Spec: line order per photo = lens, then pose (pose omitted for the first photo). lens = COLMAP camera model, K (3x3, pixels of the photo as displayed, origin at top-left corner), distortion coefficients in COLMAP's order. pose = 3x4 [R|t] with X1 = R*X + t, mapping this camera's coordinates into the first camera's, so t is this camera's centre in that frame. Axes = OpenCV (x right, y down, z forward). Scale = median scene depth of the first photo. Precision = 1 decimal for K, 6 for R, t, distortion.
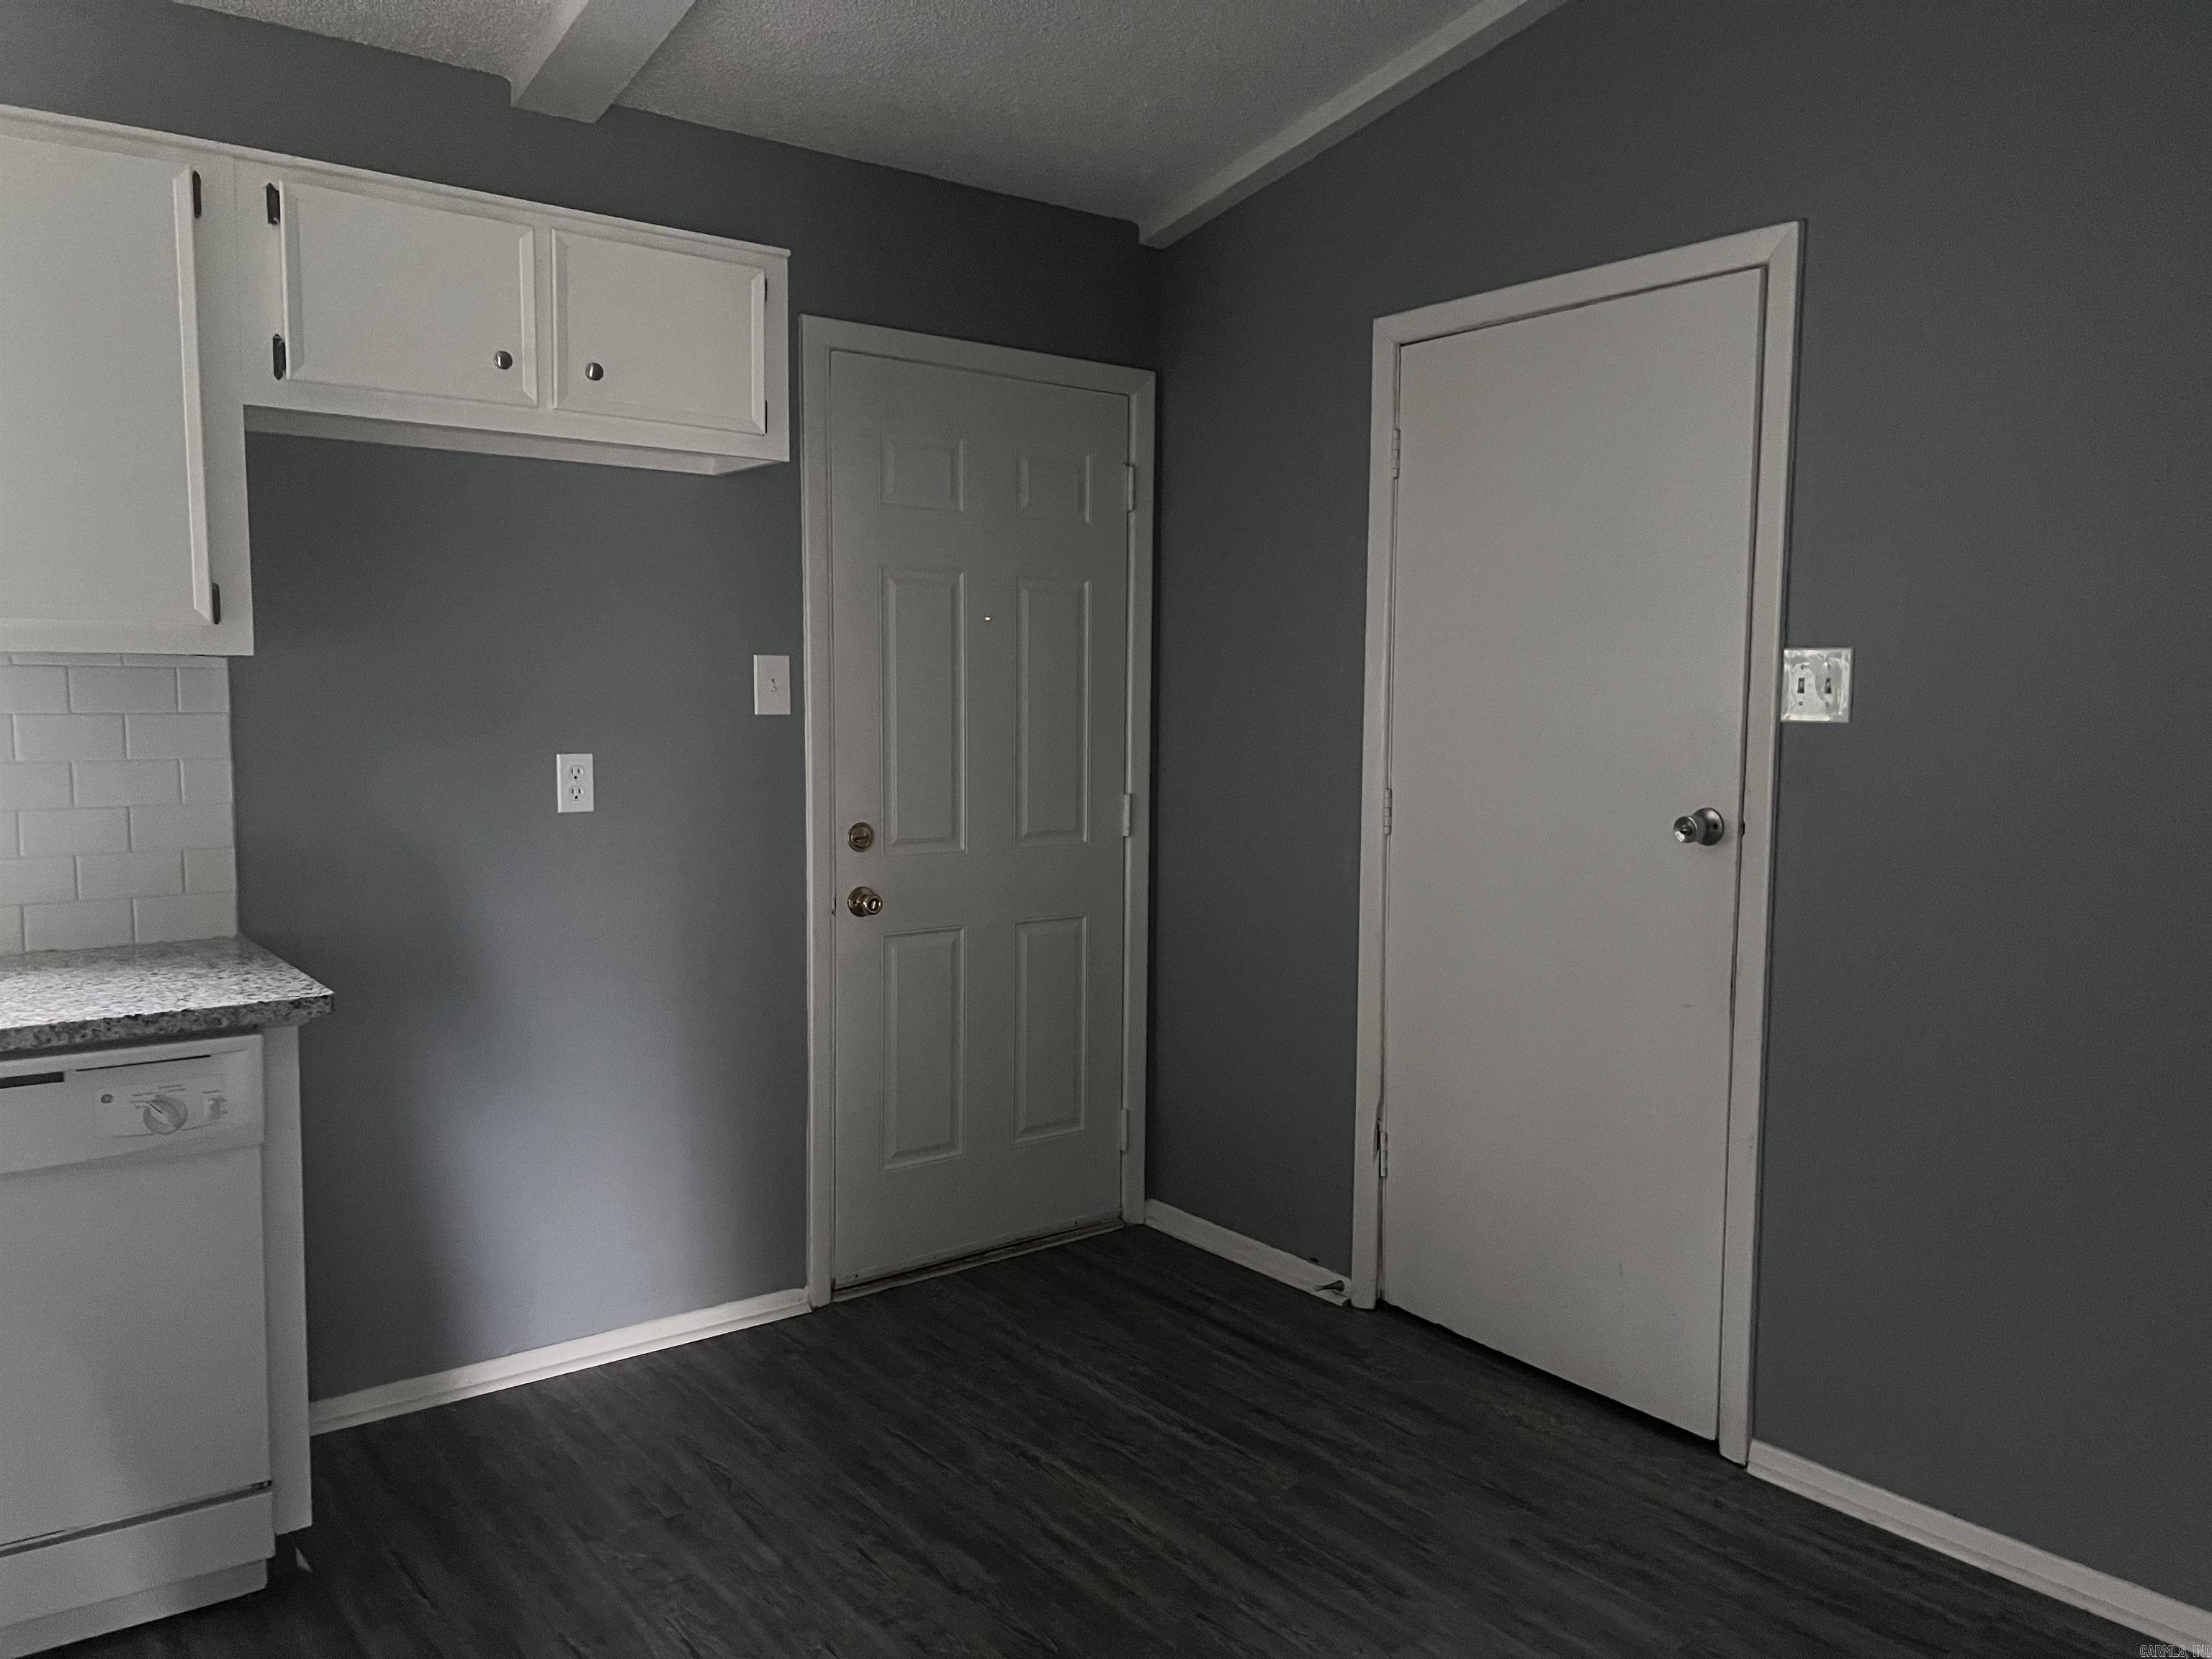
lens RADIAL K [[1656.3, 0, 1117.2], [0, 1656.3, 847.6], [0, 0, 1]] dist [0.030281, -0.025077]
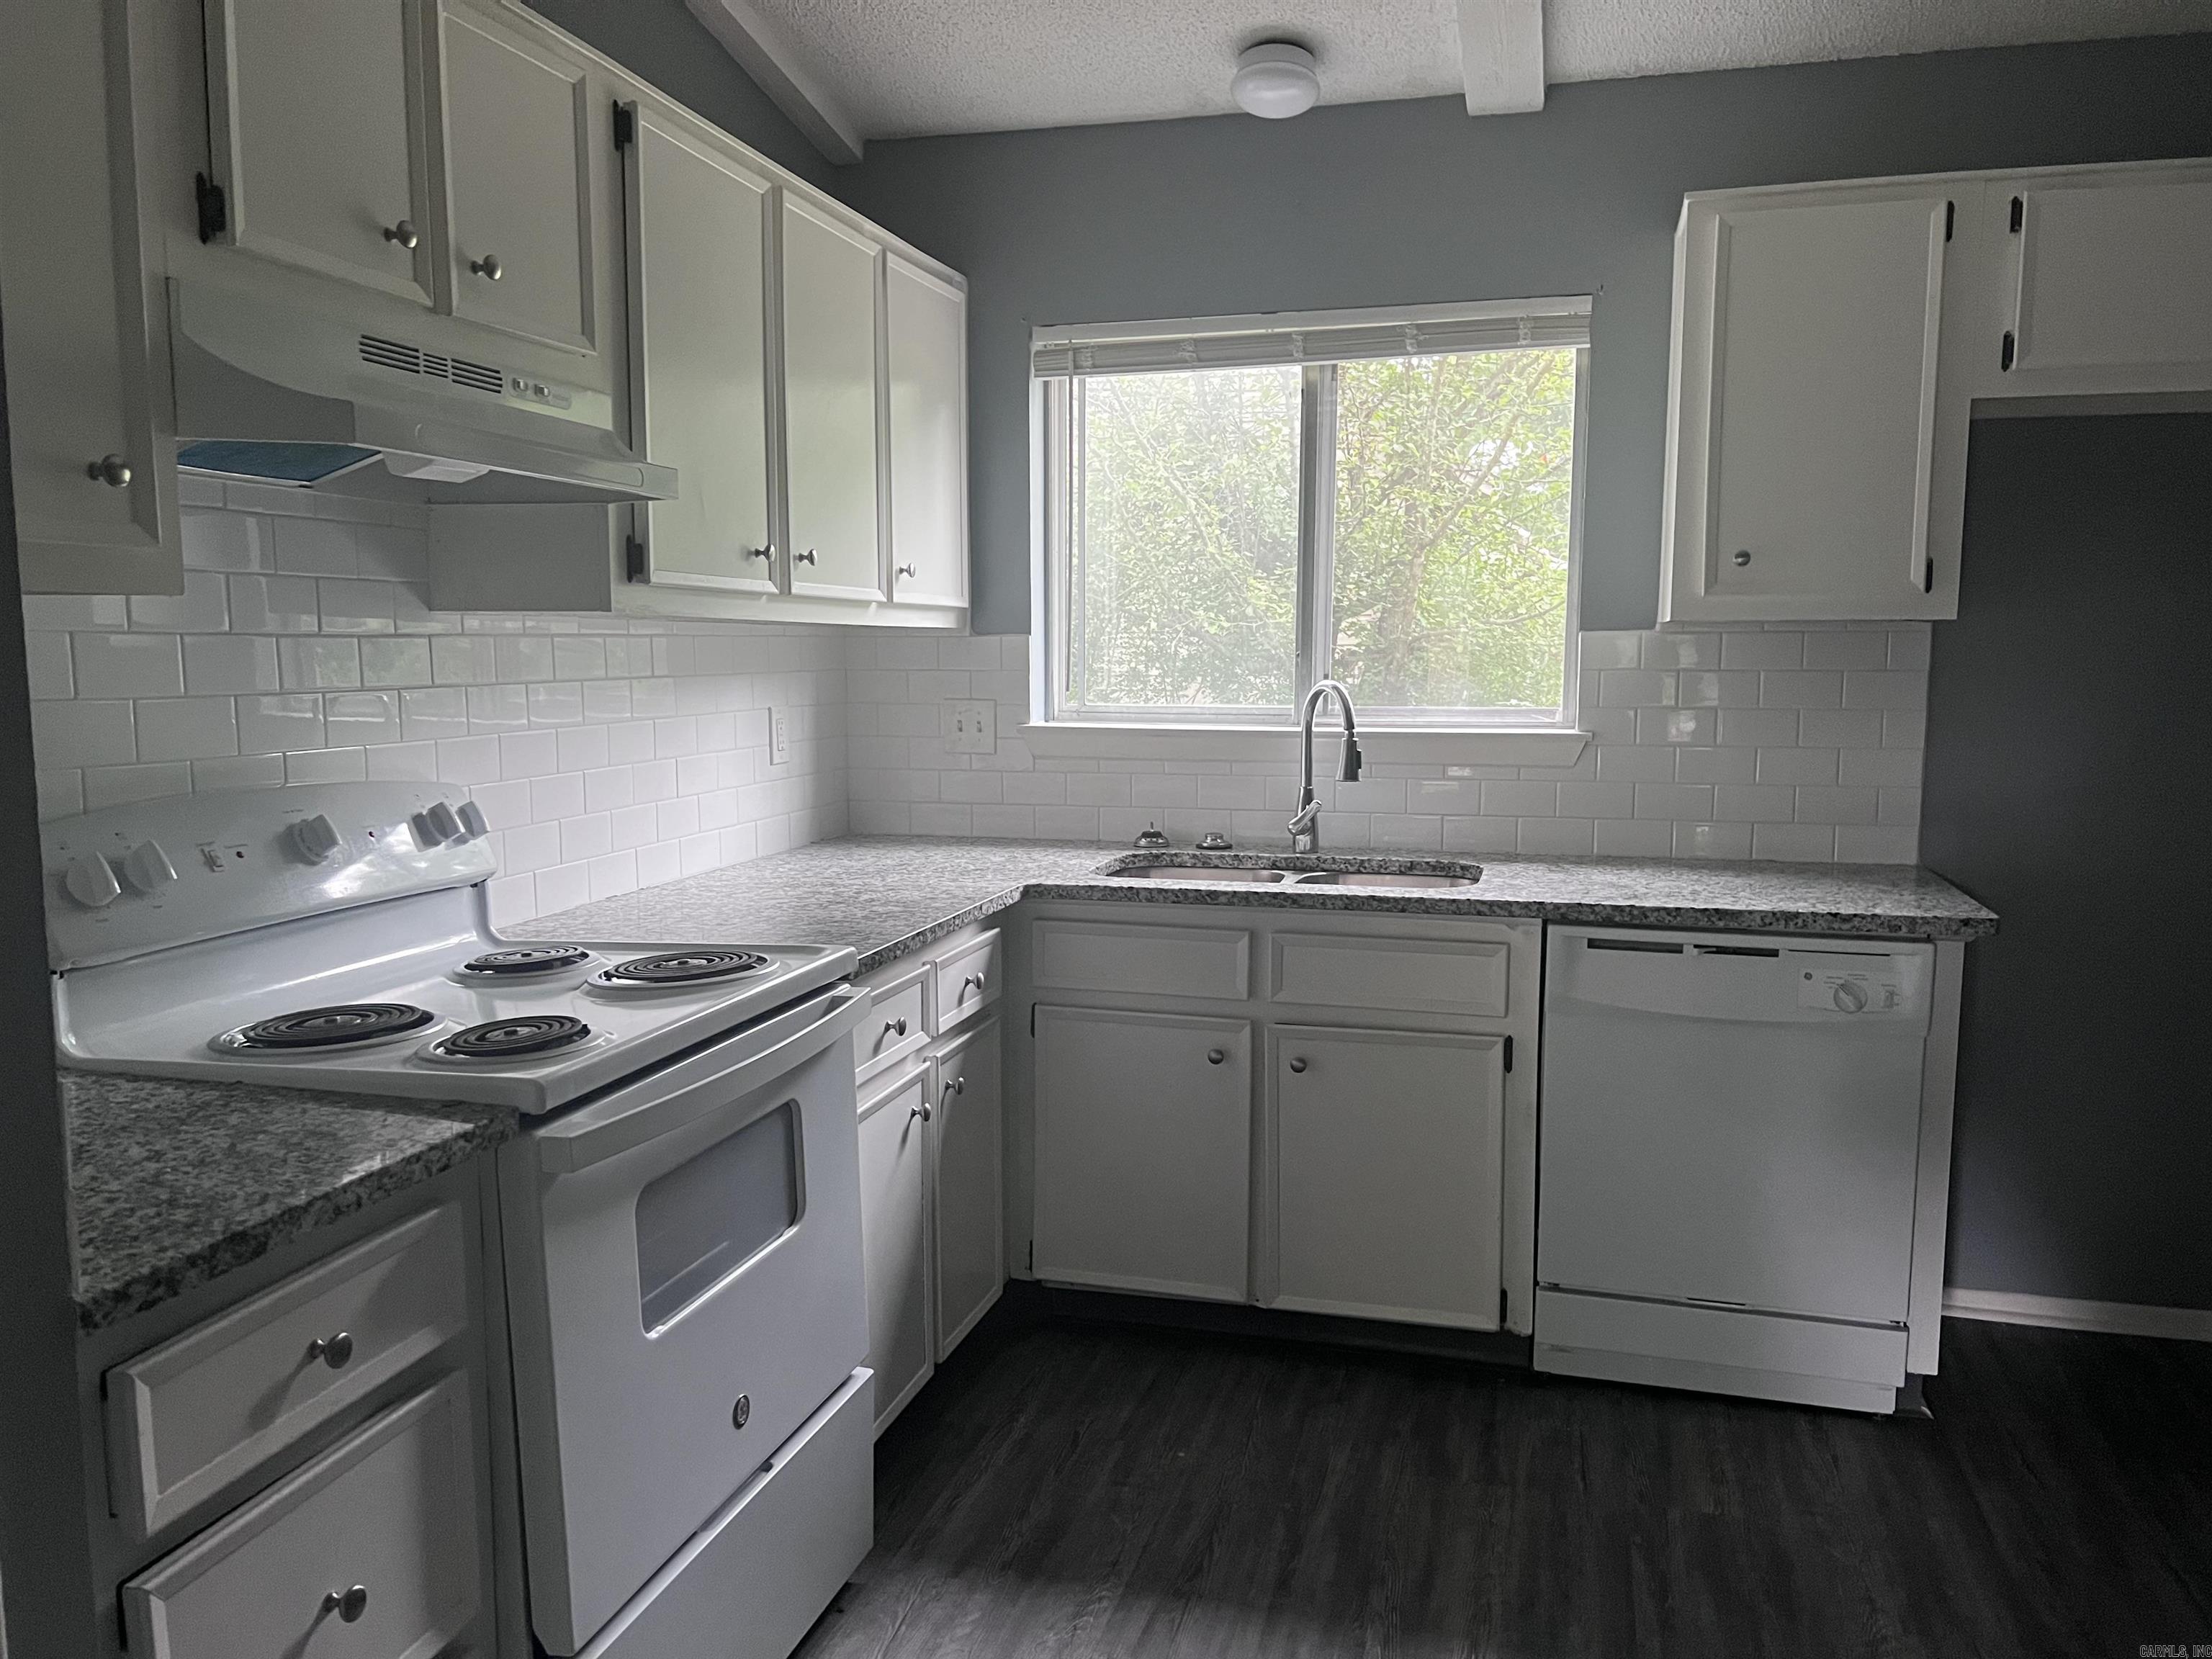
lens RADIAL K [[1656.3, 0, 1117.2], [0, 1656.3, 844.4], [0, 0, 1]] dist [0.030281, -0.025077]
pose [[0.596563, 0.084990, -0.798054, 0.067215], [-0.069637, 0.996108, 0.054027, 0.017942], [0.799540, 0.023343, 0.600159, -0.150291]]
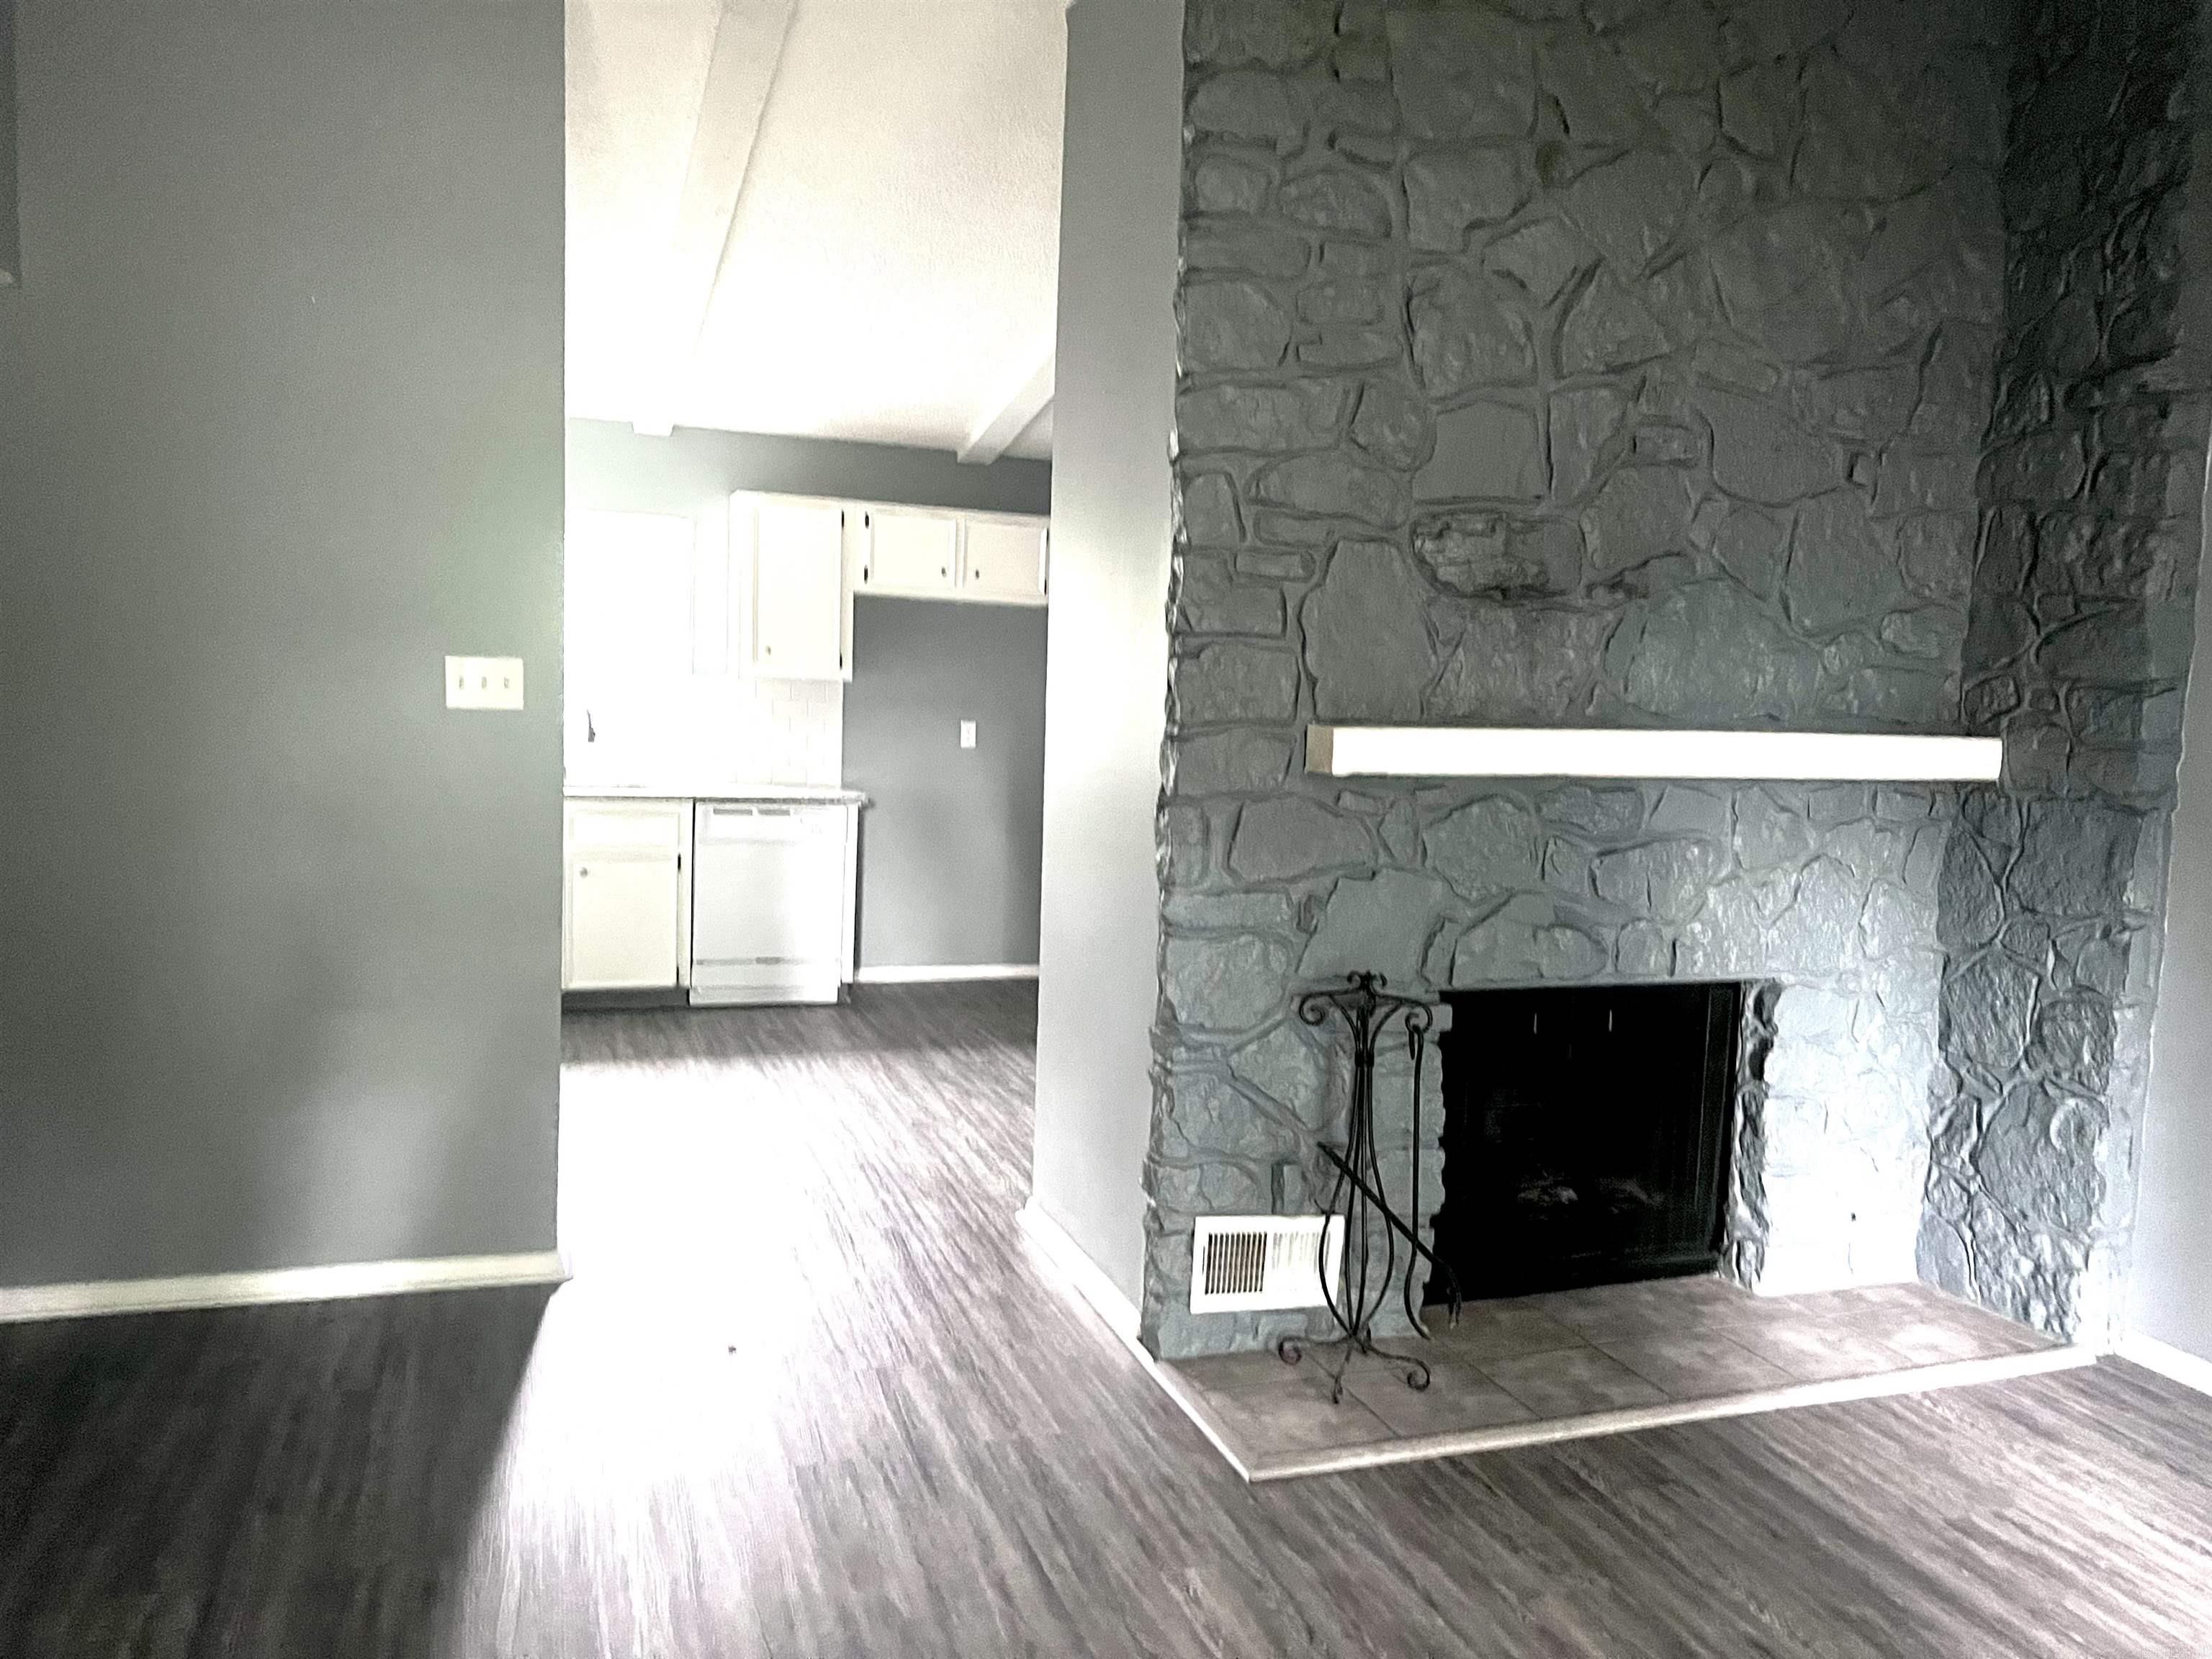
lens RADIAL K [[1656.3, 0, 1109.8], [0, 1656.3, 832.0], [0, 0, 1]] dist [0.030281, -0.025077]
pose [[0.946207, 0.051977, -0.319360, 0.848011], [-0.058601, 0.998219, -0.011161, 0.154151], [0.318211, 0.029275, 0.947568, -1.589959]]
